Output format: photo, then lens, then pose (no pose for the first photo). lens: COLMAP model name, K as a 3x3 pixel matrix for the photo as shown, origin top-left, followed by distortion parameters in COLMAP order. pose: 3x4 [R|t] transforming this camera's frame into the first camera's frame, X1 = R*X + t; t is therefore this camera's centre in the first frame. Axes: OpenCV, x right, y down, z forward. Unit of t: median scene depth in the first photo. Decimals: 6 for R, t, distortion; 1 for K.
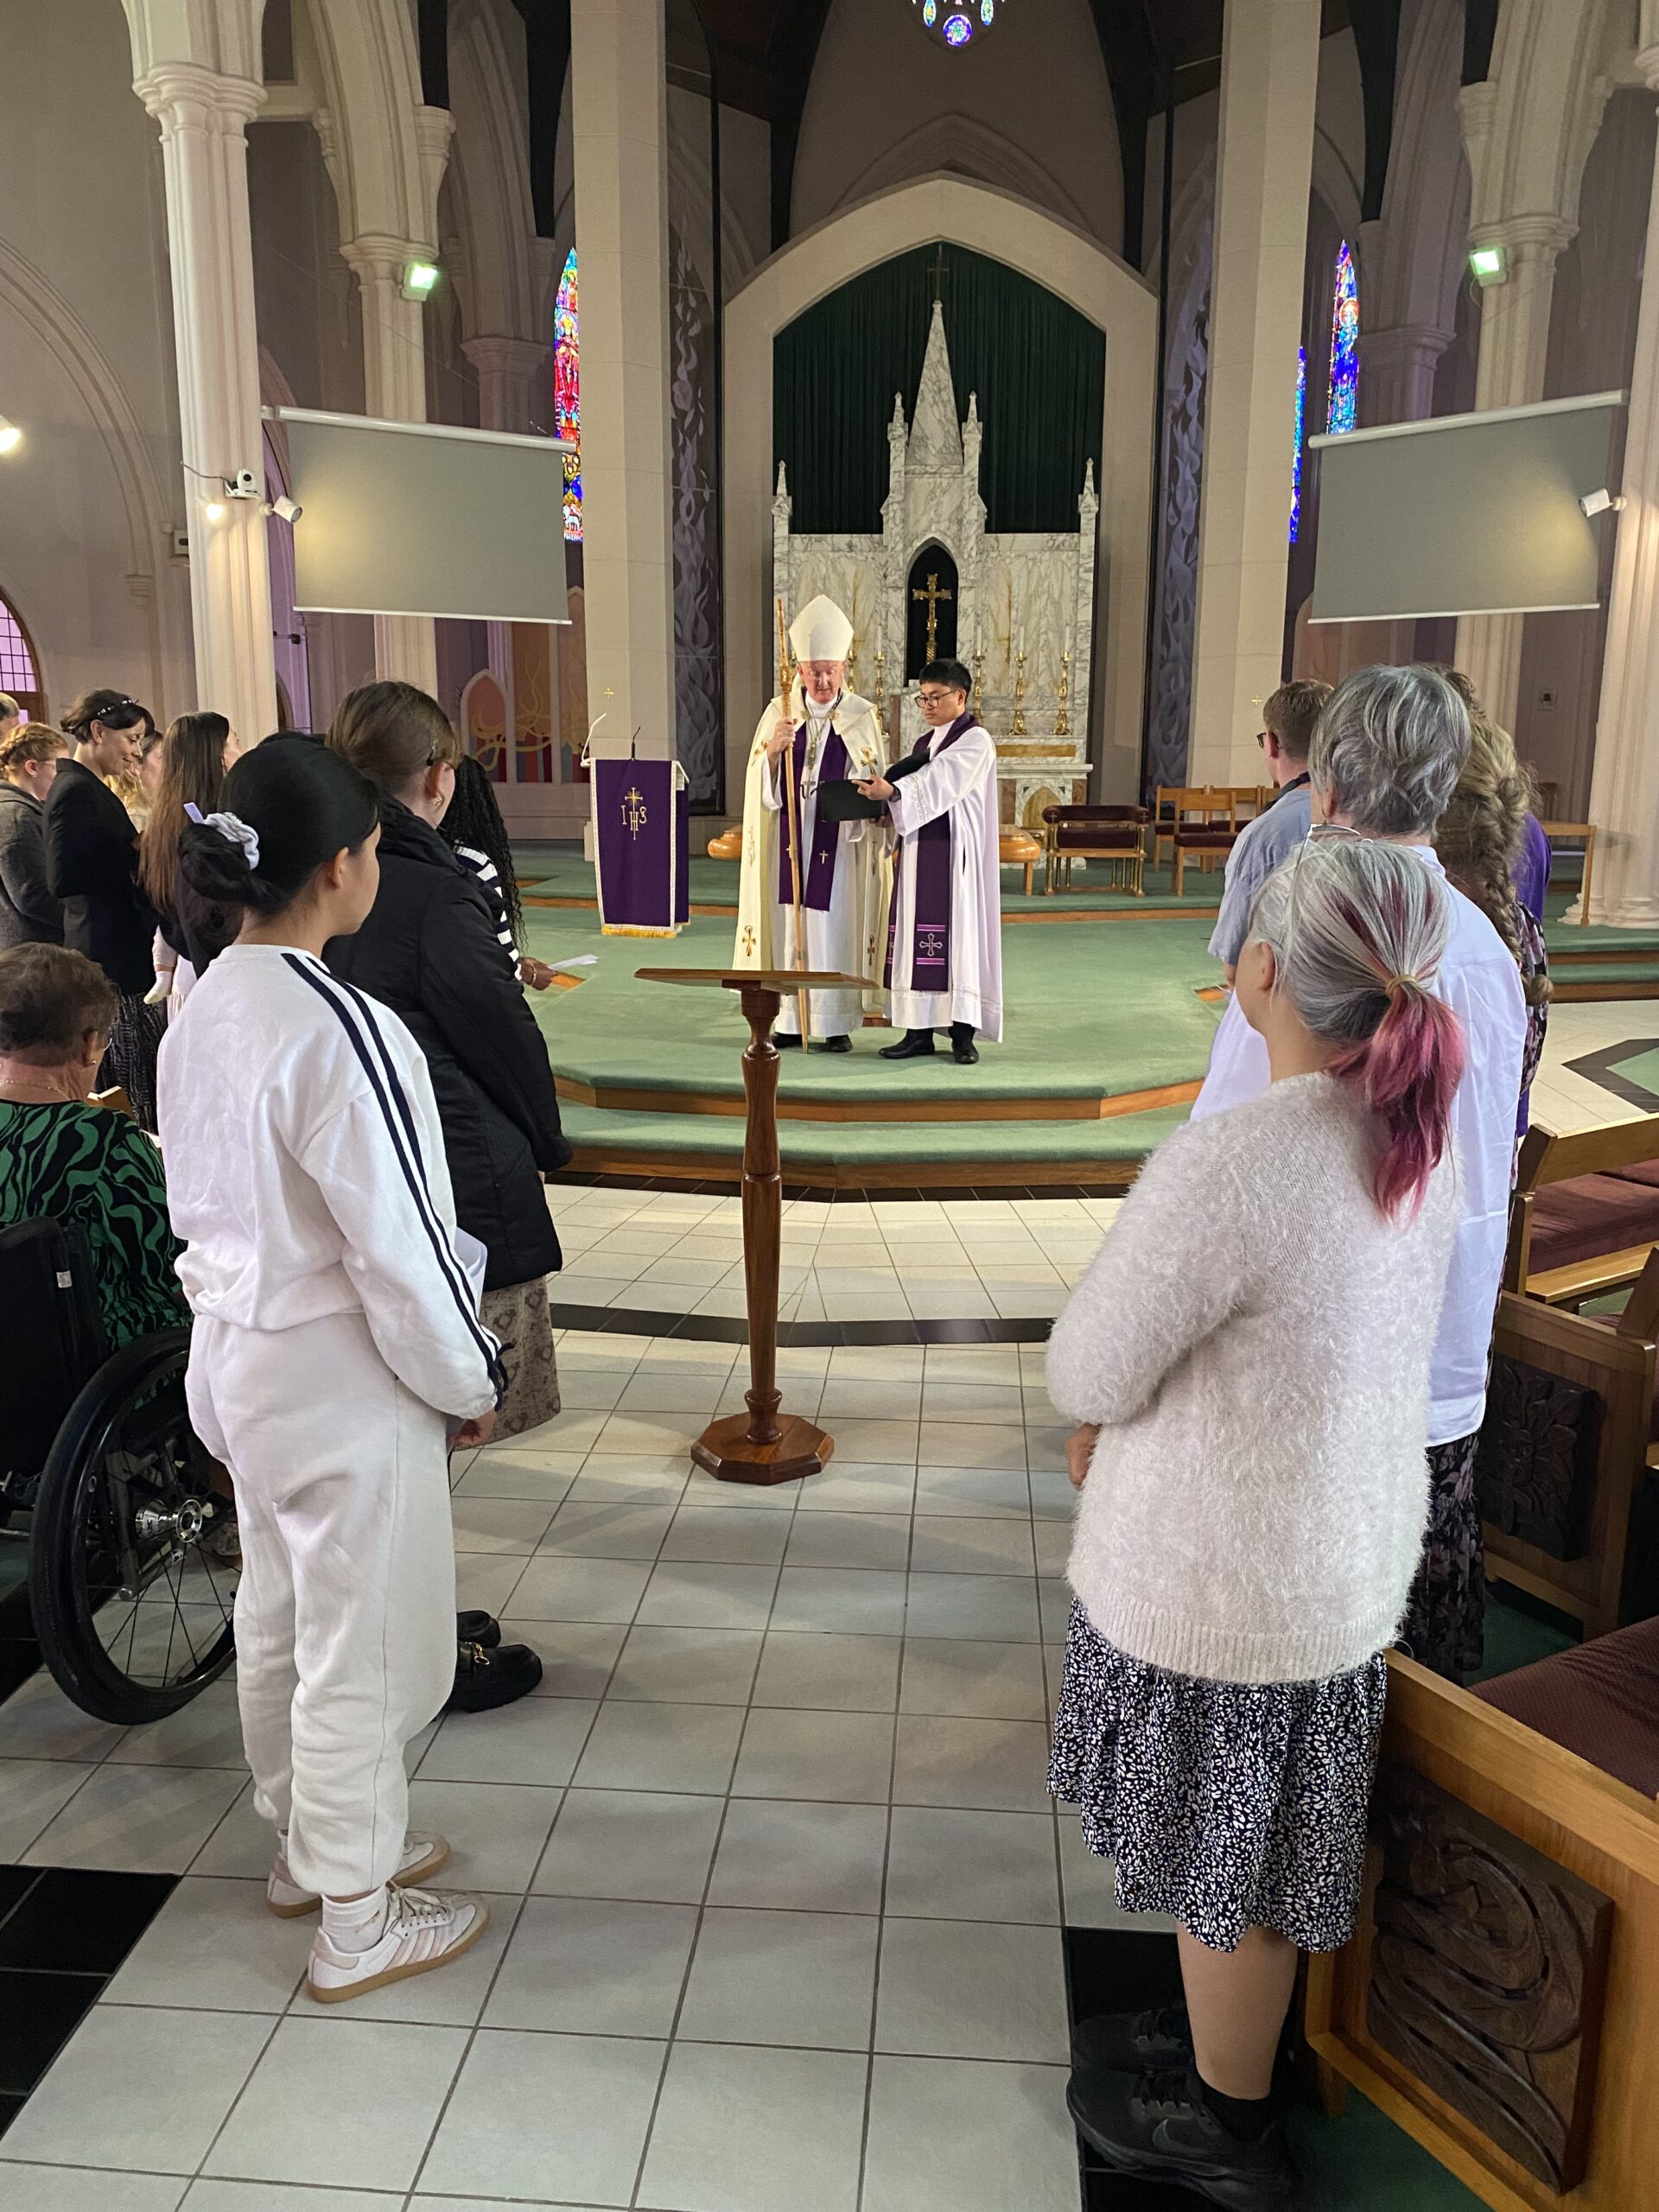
lens RADIAL K [[1715.9, 0, 819.4], [0, 1715.9, 1089.1], [0, 0, 1]] dist [0.010128, -0.001772]
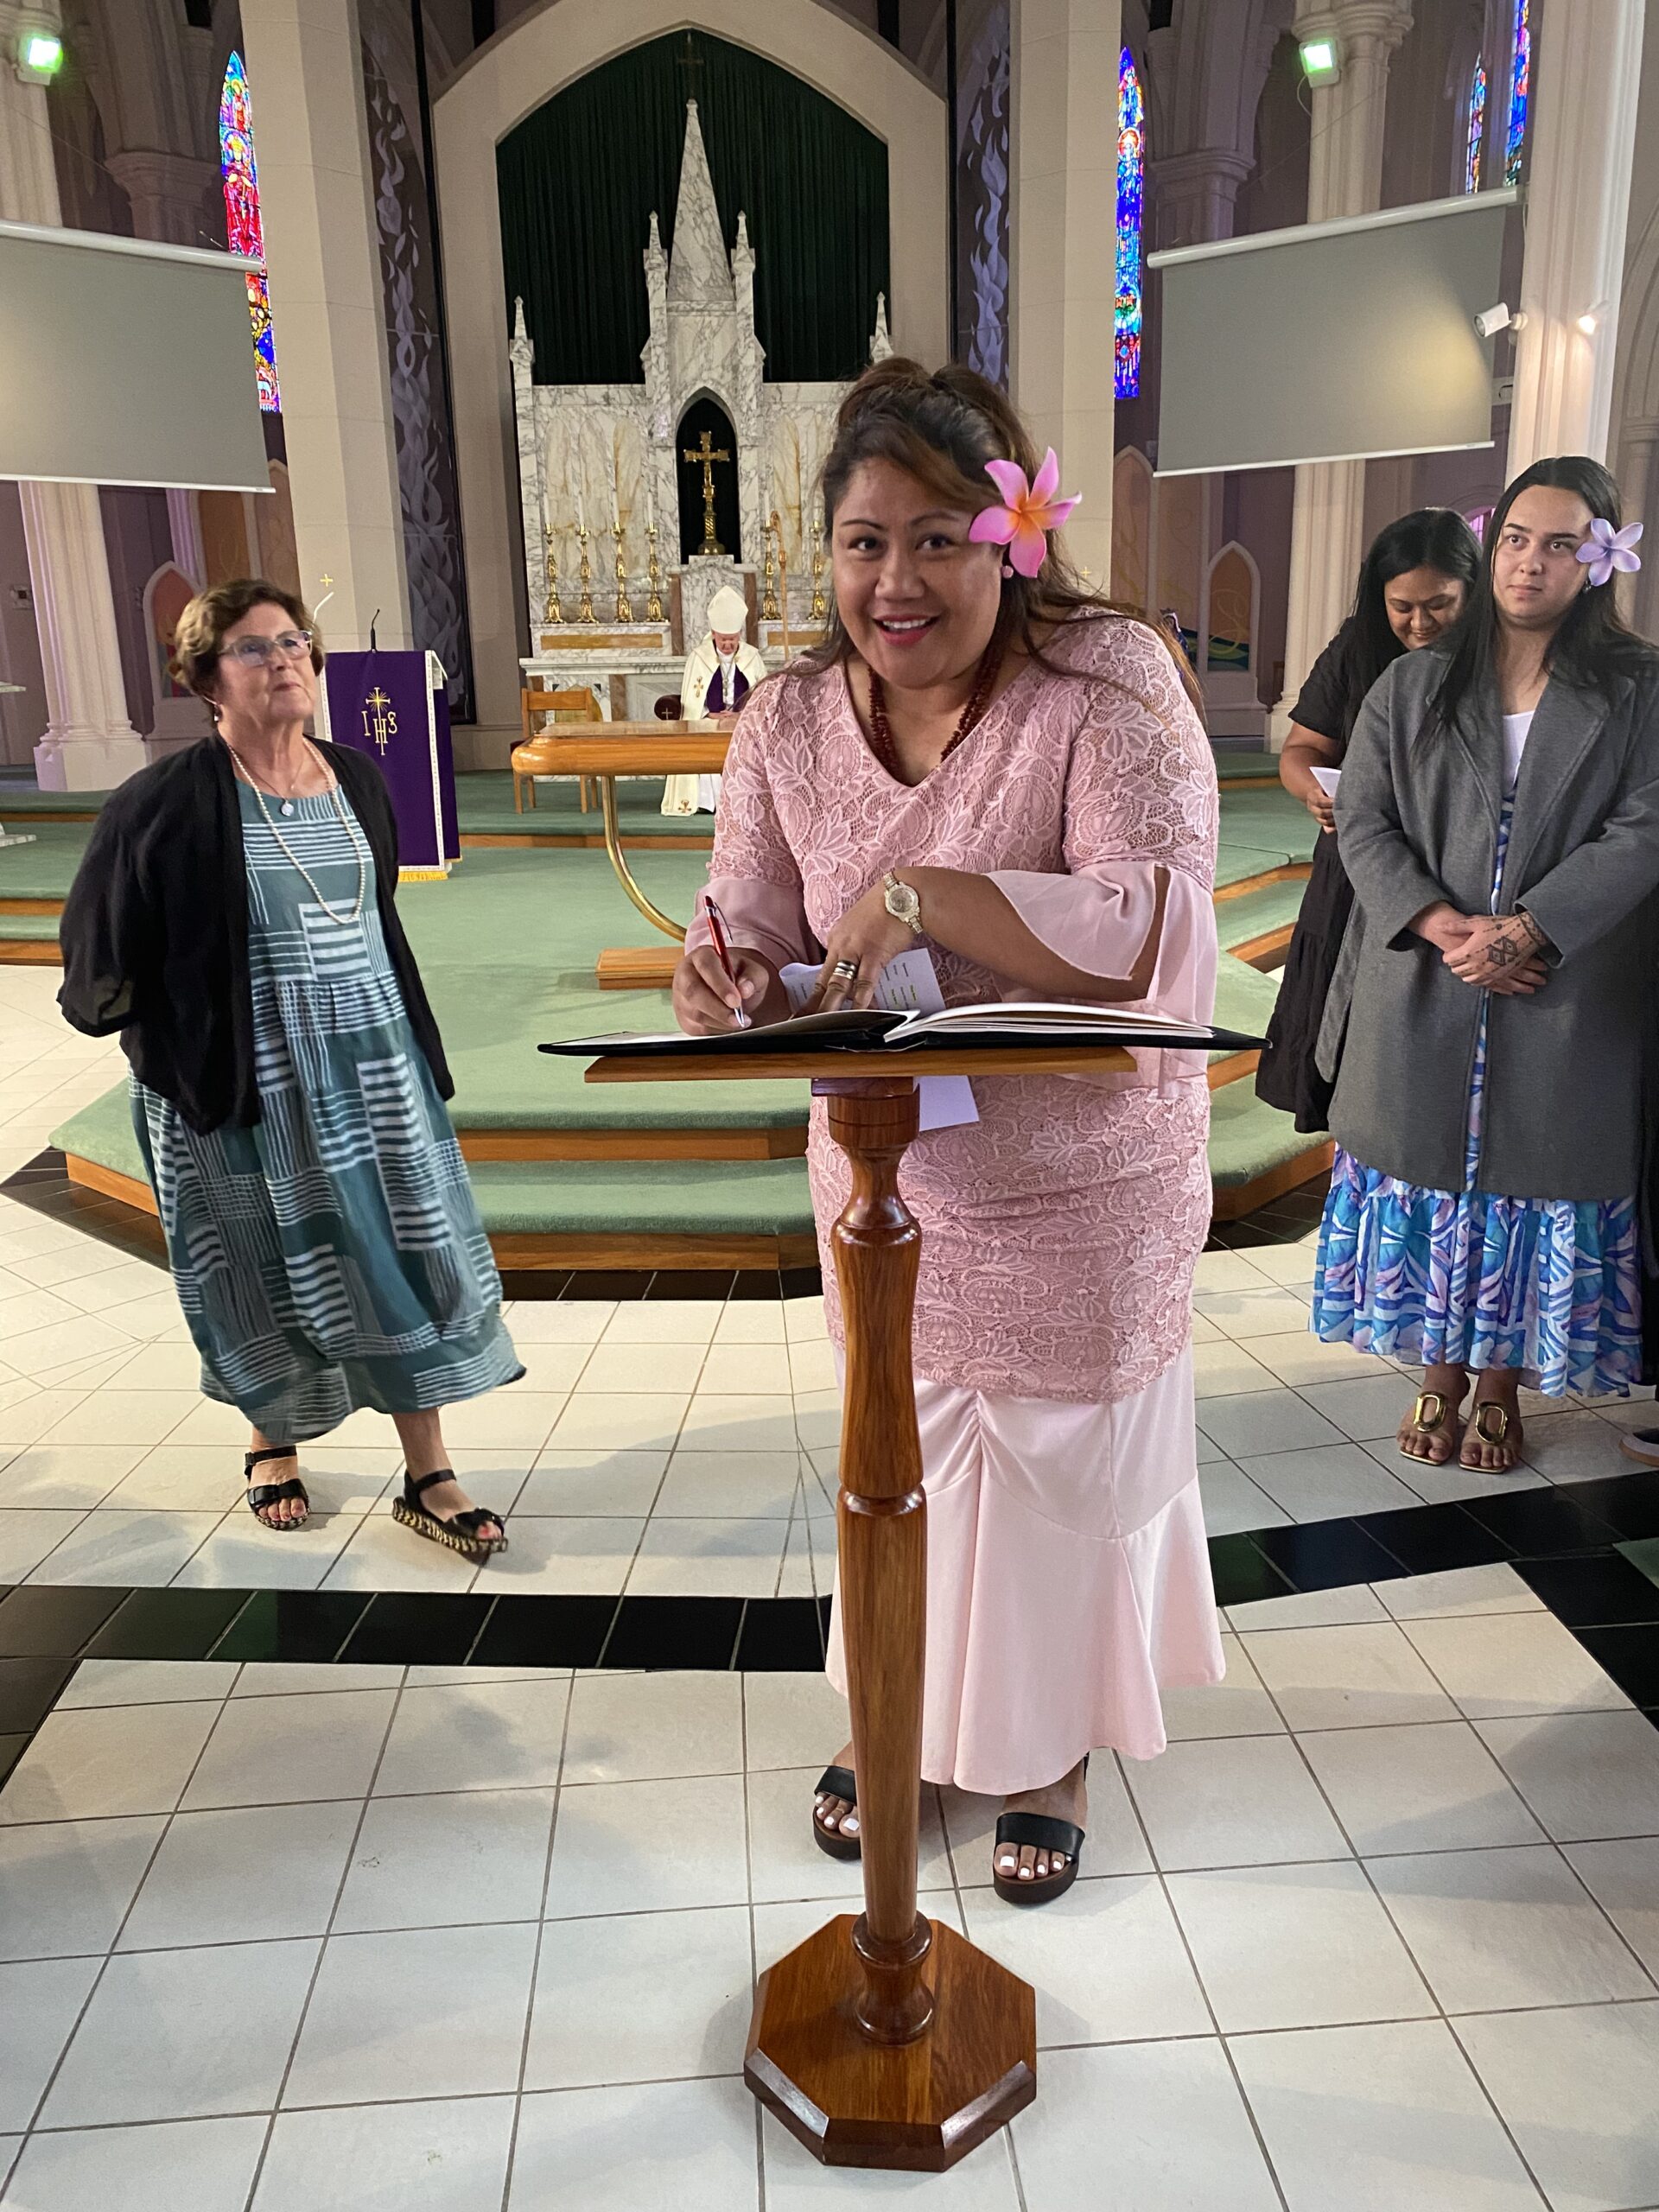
lens RADIAL K [[1715.9, 0, 836.1], [0, 1715.9, 1093.4], [0, 0, 1]] dist [0.010128, -0.001772]
pose [[0.985843, -0.069756, 0.152474, -0.024109], [0.061455, 0.996394, 0.058497, -0.017861], [-0.156005, -0.048298, 0.986575, 0.131425]]
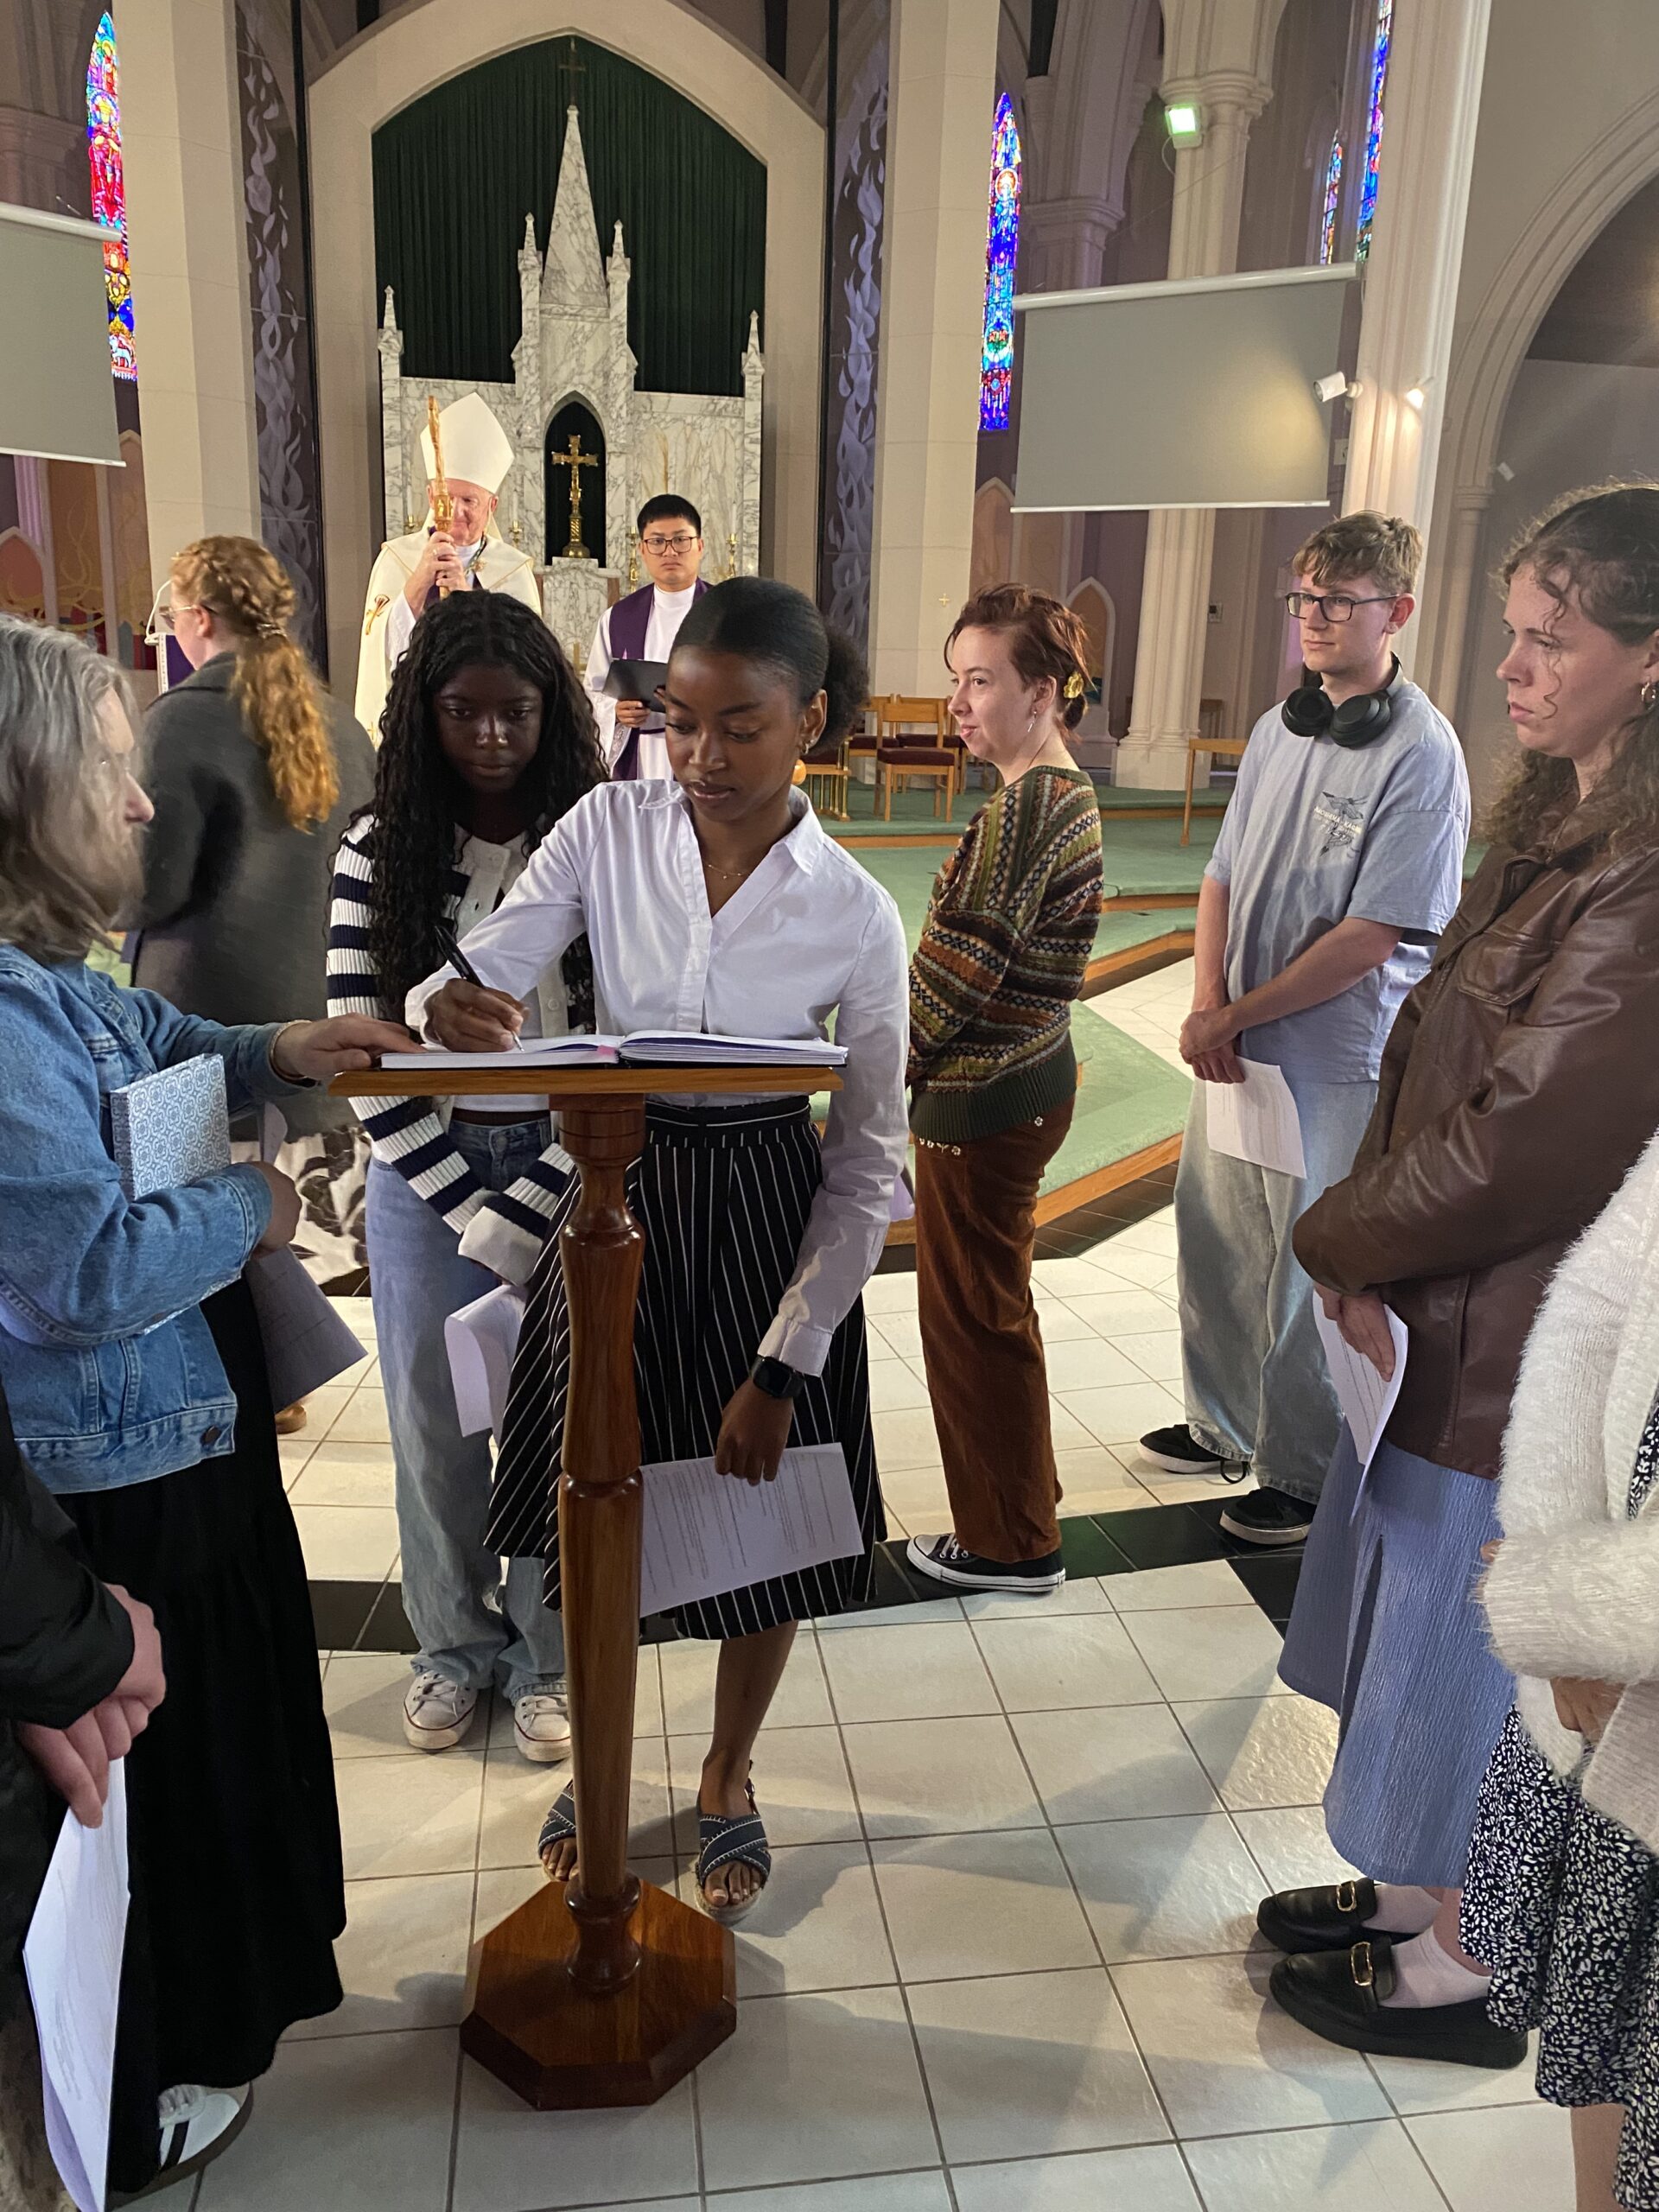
lens RADIAL K [[1715.9, 0, 852.6], [0, 1715.9, 1085.0], [0, 0, 1]] dist [0.010128, -0.001772]
pose [[0.969900, -0.031183, 0.241499, -0.017393], [0.019037, 0.998441, 0.052467, -0.018575], [-0.242759, -0.046291, 0.968982, 0.121172]]
